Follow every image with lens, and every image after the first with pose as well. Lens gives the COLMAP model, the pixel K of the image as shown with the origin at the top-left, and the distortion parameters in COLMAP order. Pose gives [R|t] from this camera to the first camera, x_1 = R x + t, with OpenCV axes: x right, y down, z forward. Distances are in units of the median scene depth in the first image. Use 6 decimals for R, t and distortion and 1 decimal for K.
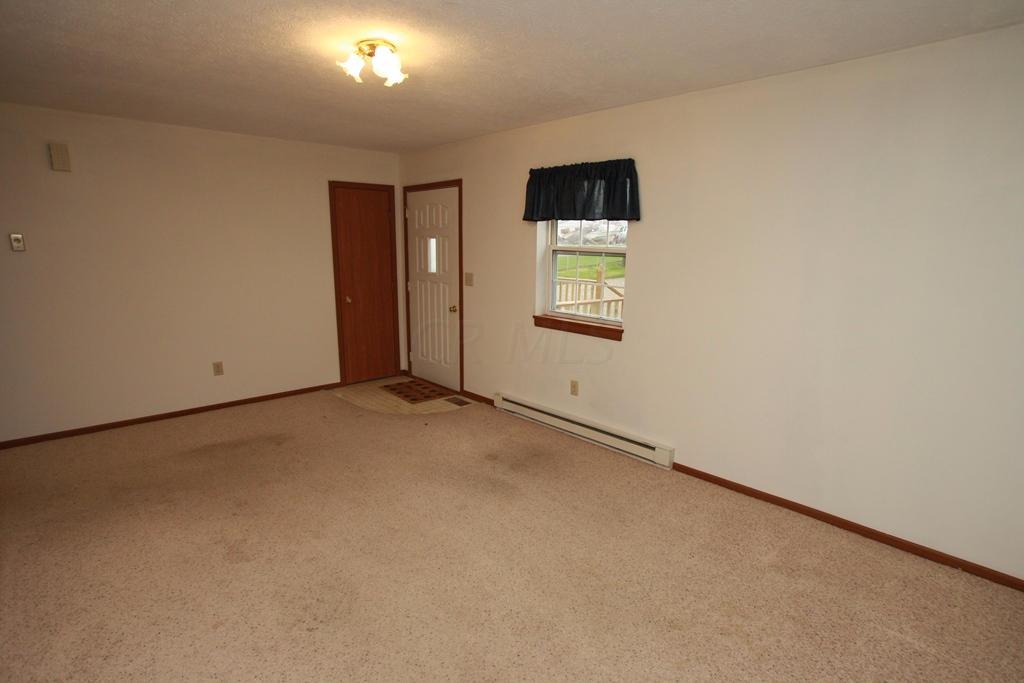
lens RADIAL K [[506.2, 0, 515.0], [0, 506.2, 356.4], [0, 0, 1]] dist [0.000424, 0.000165]
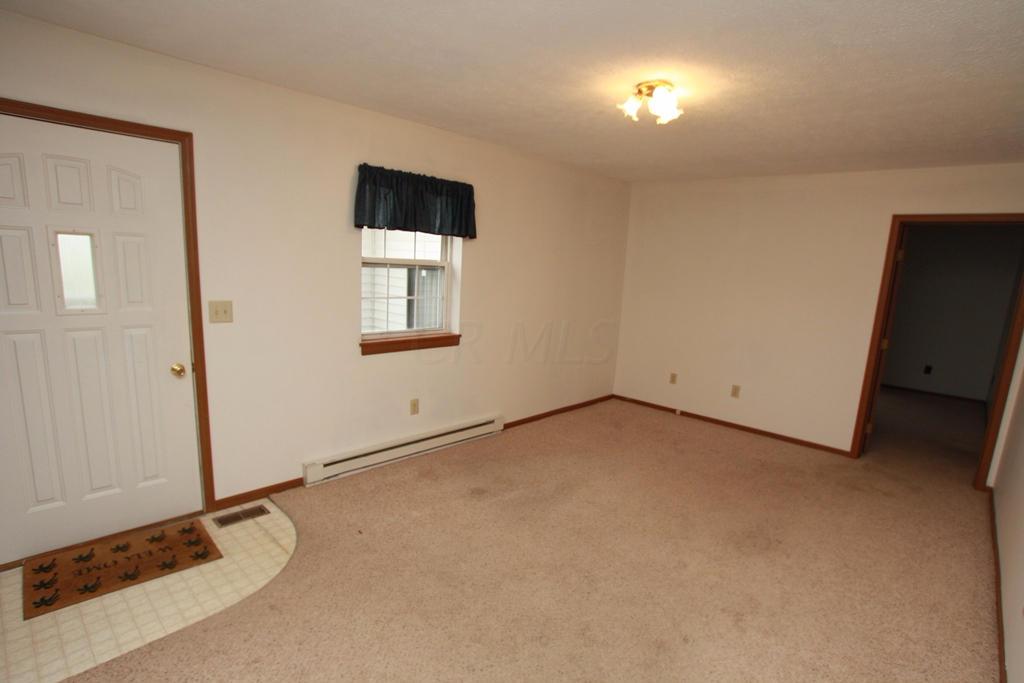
lens RADIAL K [[525.2, 0, 509.6], [0, 525.2, 359.7], [0, 0, 1]] dist [-0.001105, 0.000439]
pose [[-0.027915, -0.214668, 0.976288, -0.822124], [0.162047, 0.962778, 0.216331, -0.204750], [-0.986388, 0.164243, 0.007911, 0.785670]]
